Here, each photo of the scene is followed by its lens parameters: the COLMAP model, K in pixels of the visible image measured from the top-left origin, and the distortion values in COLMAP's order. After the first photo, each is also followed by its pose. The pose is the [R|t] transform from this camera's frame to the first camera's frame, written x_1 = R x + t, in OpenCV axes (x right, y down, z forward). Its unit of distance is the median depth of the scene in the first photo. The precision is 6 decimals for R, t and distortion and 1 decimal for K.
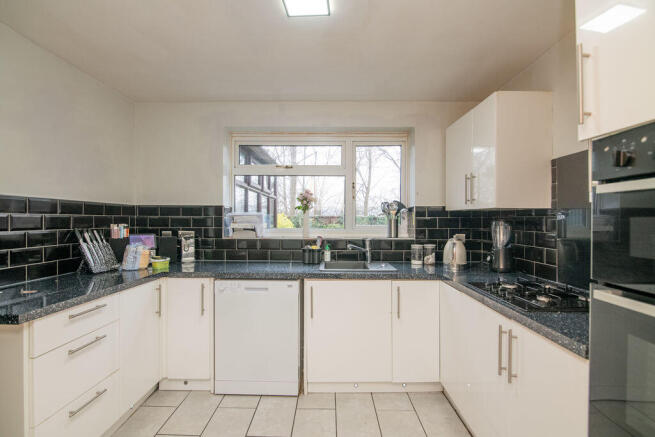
lens RADIAL K [[308.7, 0, 327.5], [0, 308.7, 218.5], [0, 0, 1]] dist [-0.000964, -0.000180]
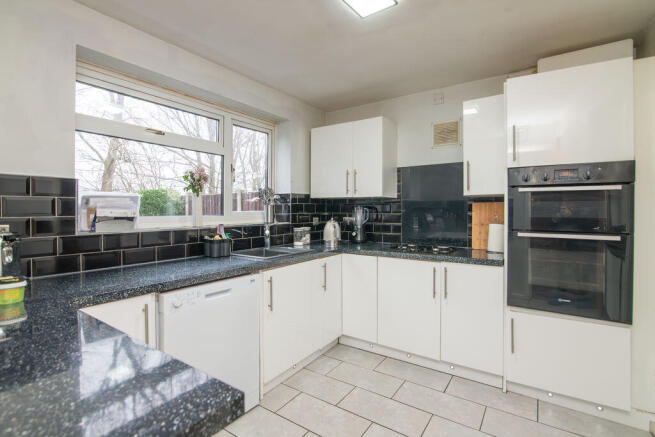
lens RADIAL K [[314.8, 0, 327.6], [0, 314.8, 209.7], [0, 0, 1]] dist [0.001588, 0.000130]
pose [[0.560563, -0.003692, 0.828103, -0.583878], [-0.004308, 0.999964, 0.007374, 0.010864], [-0.828100, -0.007701, 0.560527, 0.271404]]
